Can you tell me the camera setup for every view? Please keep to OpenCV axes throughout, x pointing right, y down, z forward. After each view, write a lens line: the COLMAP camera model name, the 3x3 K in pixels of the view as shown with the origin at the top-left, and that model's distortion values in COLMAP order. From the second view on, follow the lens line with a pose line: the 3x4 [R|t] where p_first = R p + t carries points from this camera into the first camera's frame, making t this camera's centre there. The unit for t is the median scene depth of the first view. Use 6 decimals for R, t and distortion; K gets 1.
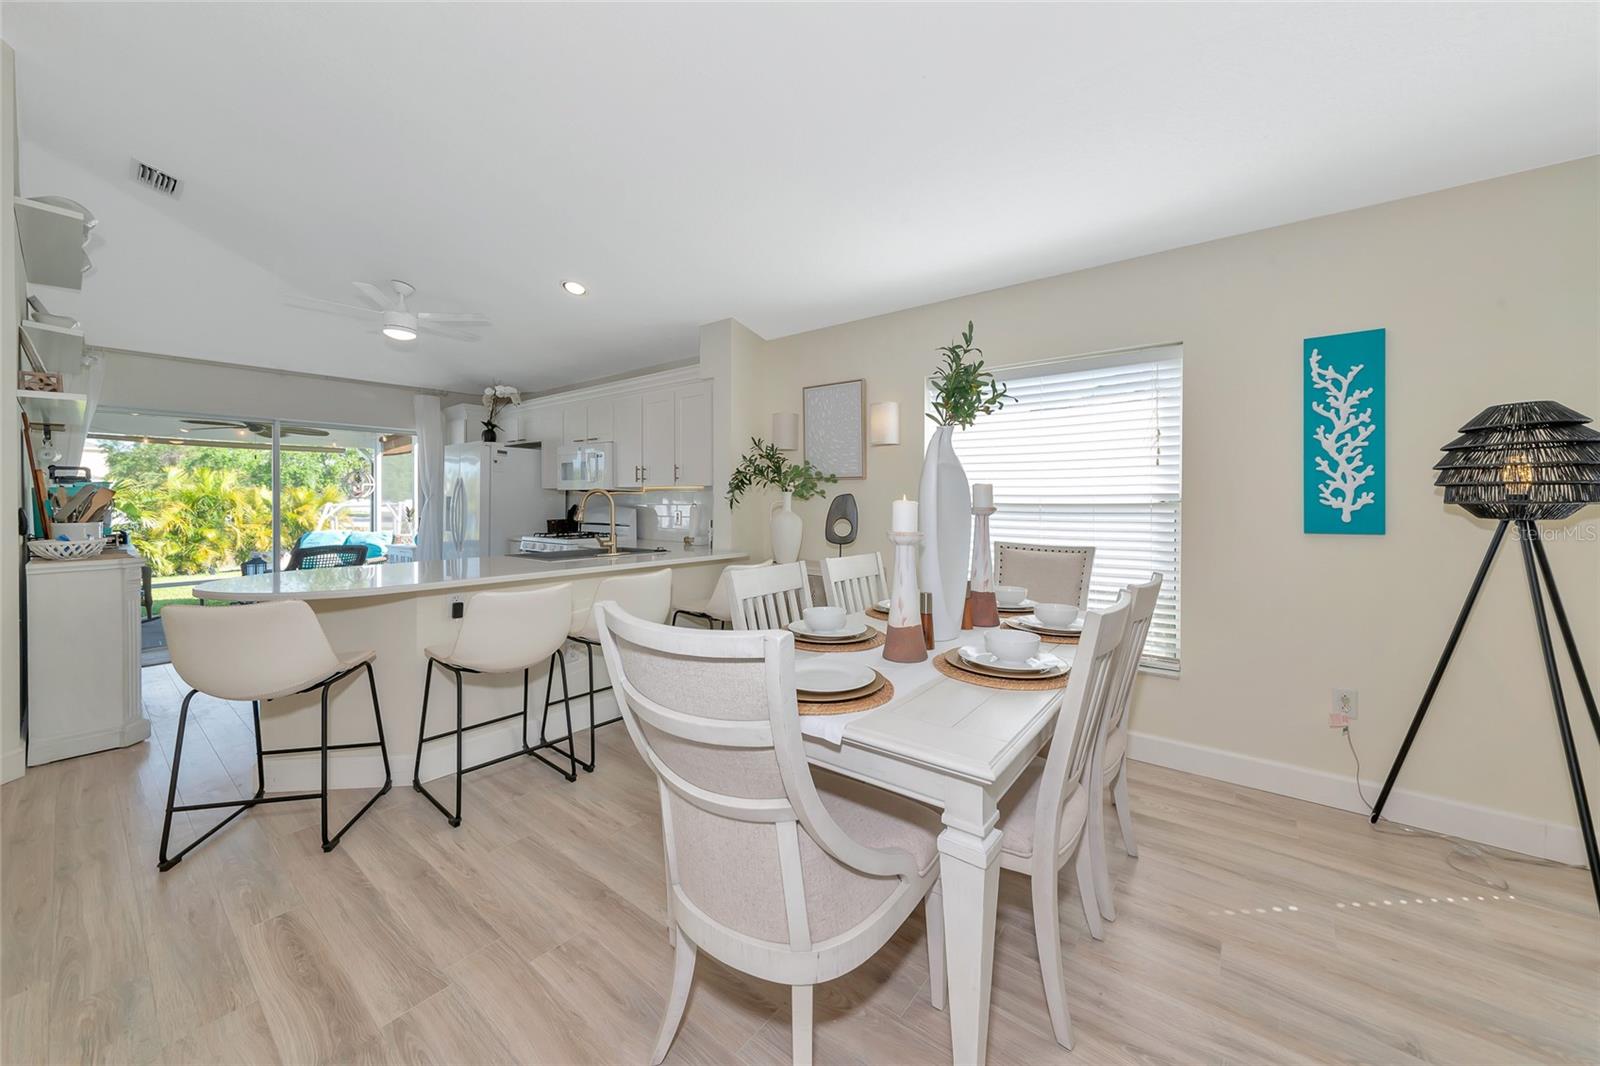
lens RADIAL K [[580.5, 0, 780.5], [0, 580.5, 498.7], [0, 0, 1]] dist [0.009974, 0.000057]
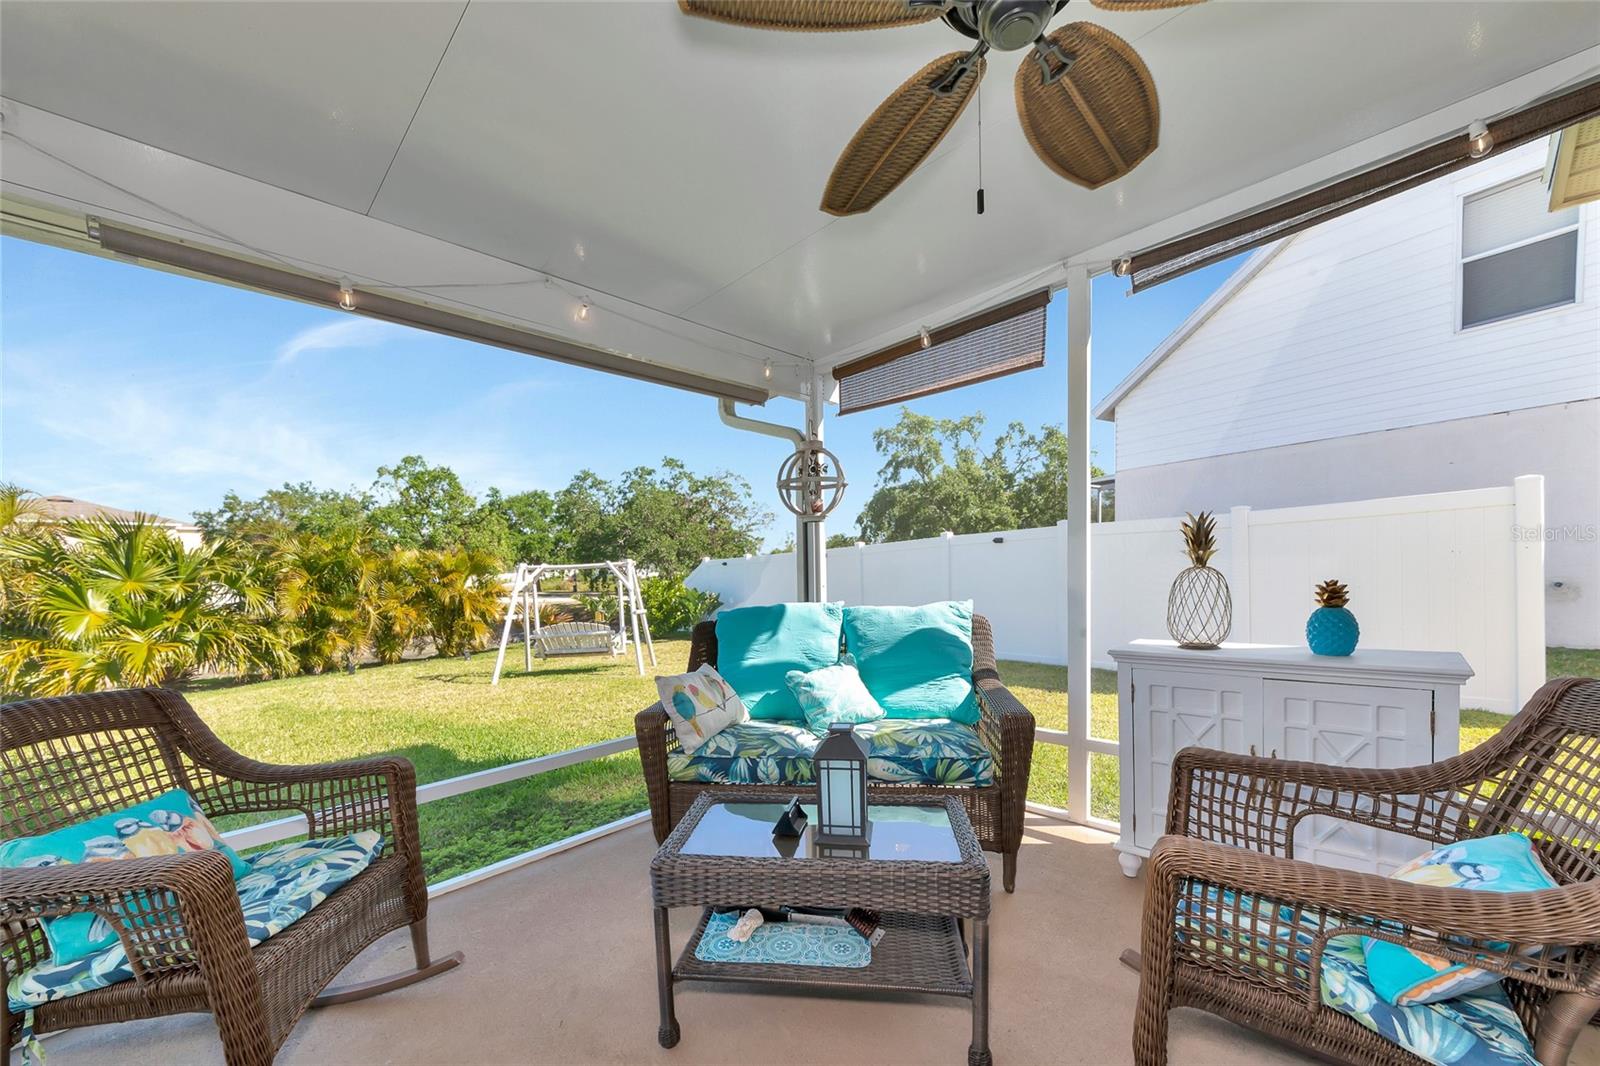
lens RADIAL K [[602.6, 0, 792.3], [0, 602.6, 588.7], [0, 0, 1]] dist [-0.000215, -0.000032]
pose [[0.996715, -0.021181, -0.078174, -1.014777], [0.023981, 0.999098, 0.035055, 0.043829], [0.077361, -0.036815, 0.996323, 0.868069]]
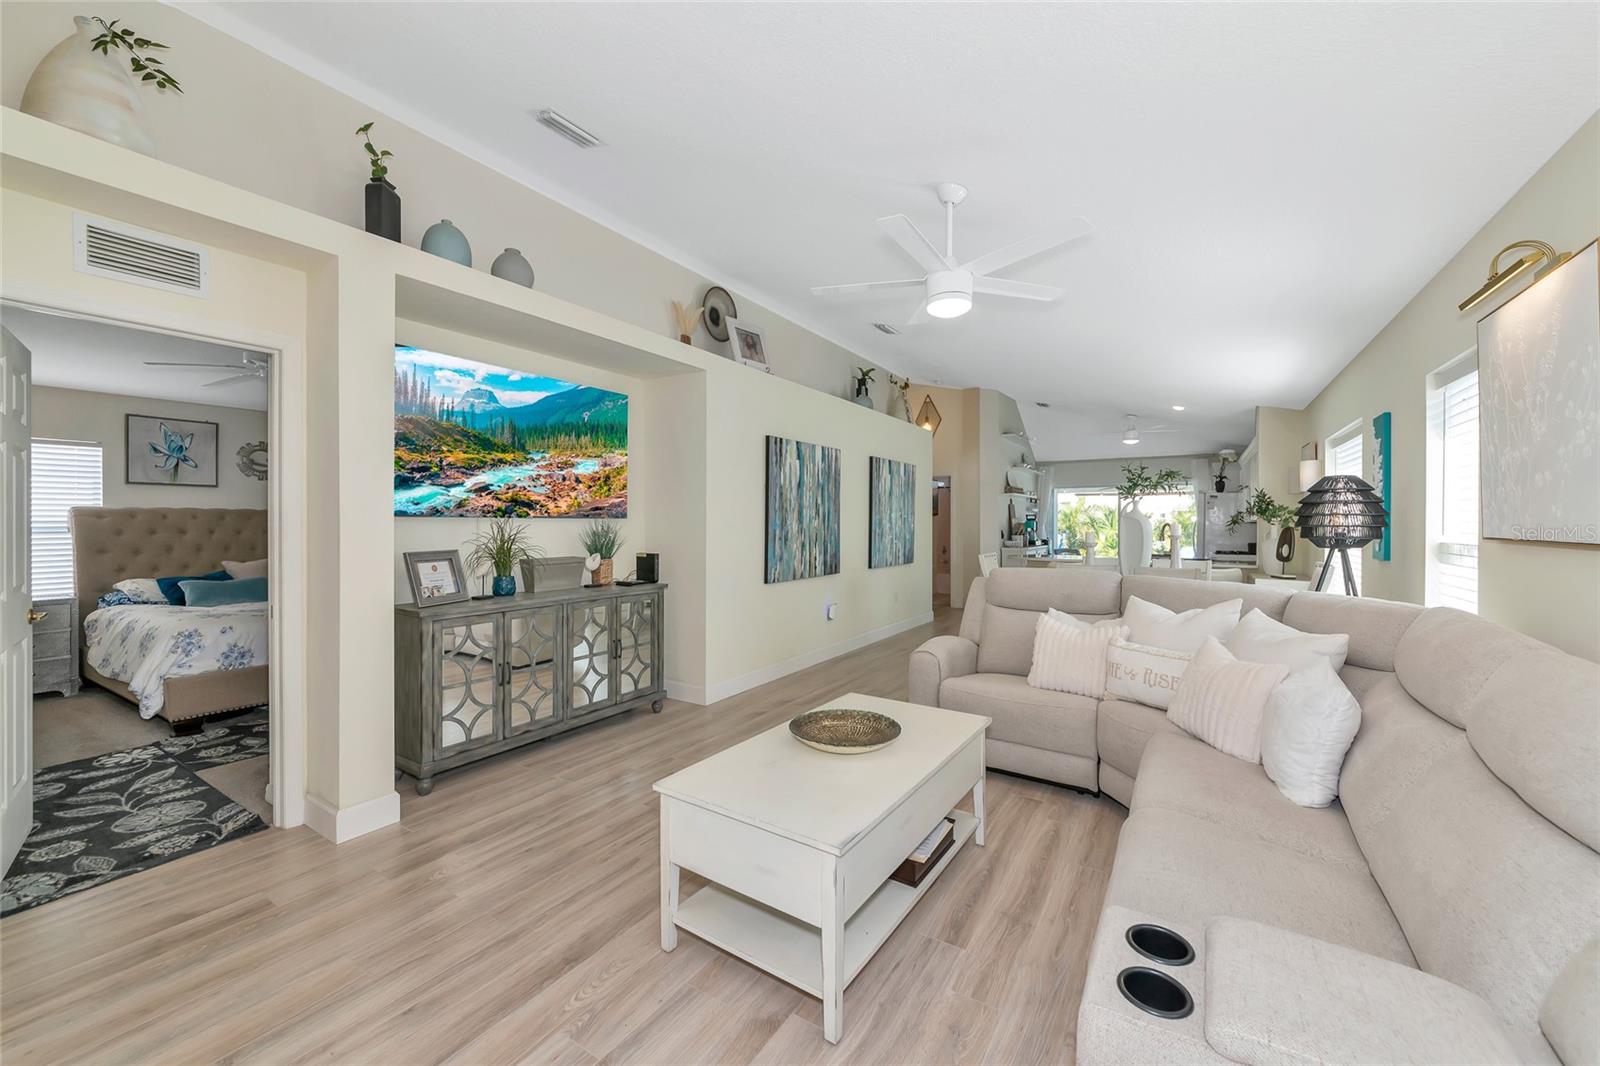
lens RADIAL K [[637.2, 0, 796.2], [0, 637.2, 524.3], [0, 0, 1]] dist [0.000014, 0.000019]
pose [[0.076840, 0.000256, -0.997043, 1.028652], [0.005661, 0.999984, 0.000693, -0.013582], [0.997027, -0.005697, 0.076838, -0.198629]]
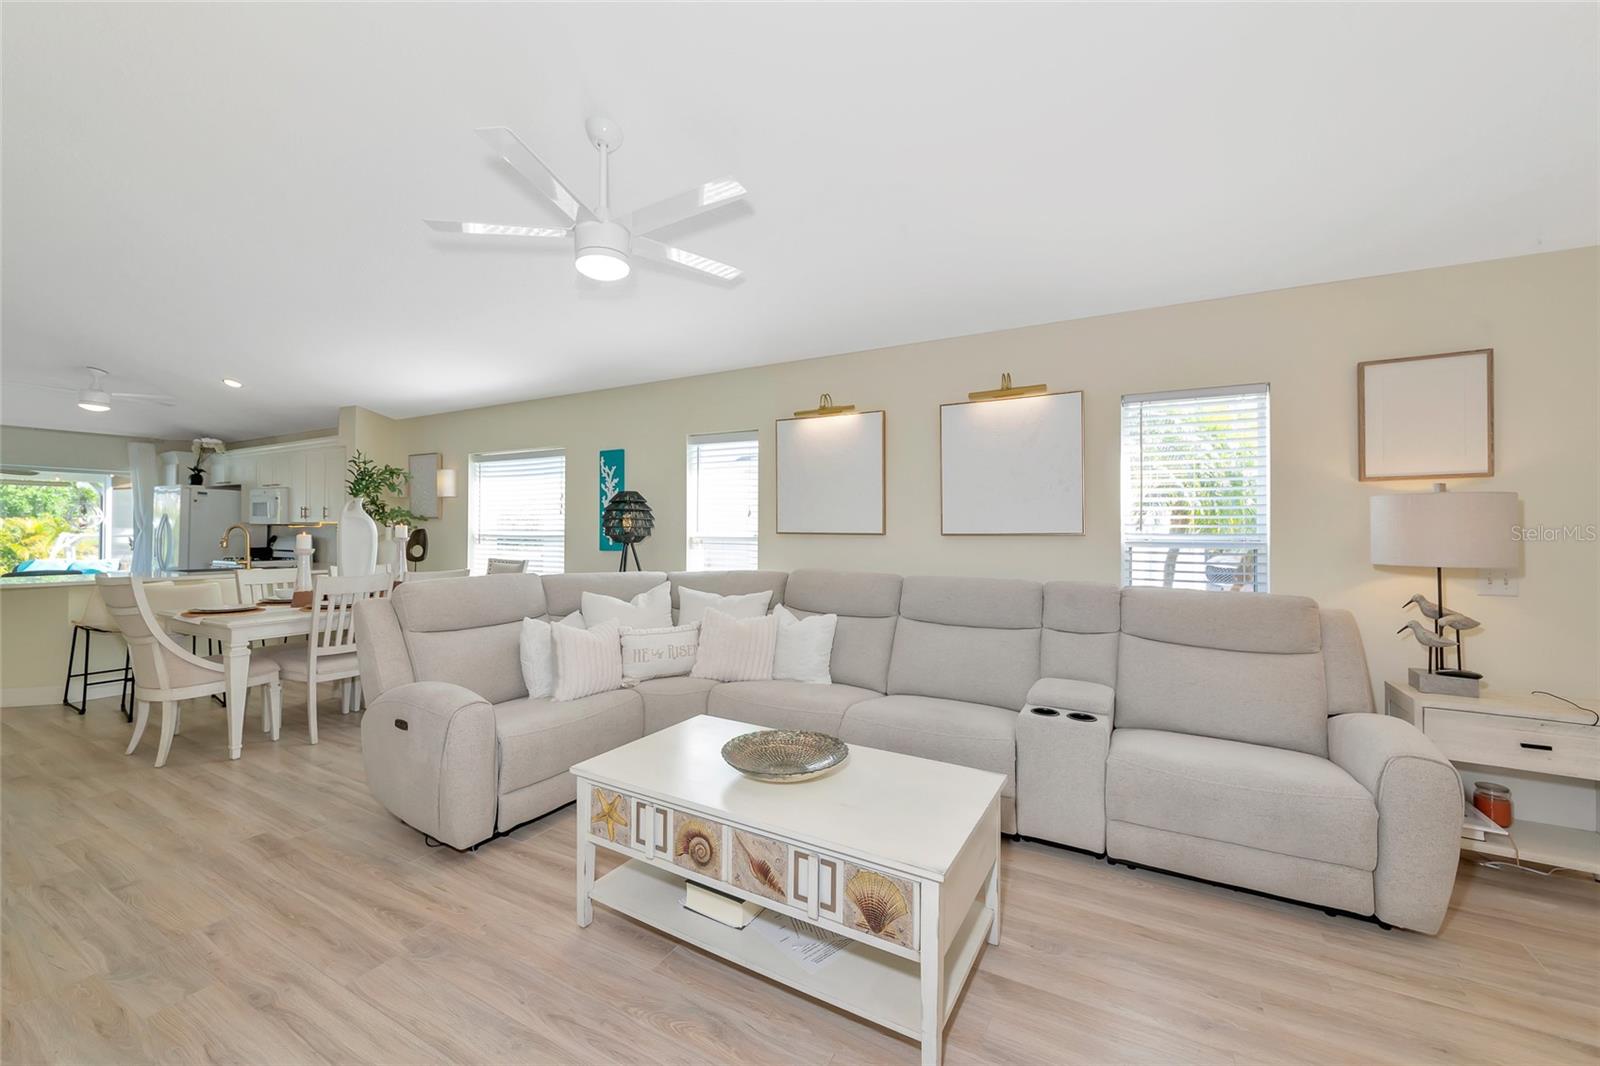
lens RADIAL K [[637.2, 0, 796.2], [0, 637.2, 524.3], [0, 0, 1]] dist [0.000014, 0.000019]
pose [[0.985345, -0.002062, 0.170563, 0.510995], [0.001887, 0.999998, 0.001190, -0.012096], [-0.170565, -0.000851, 0.985346, -0.531032]]
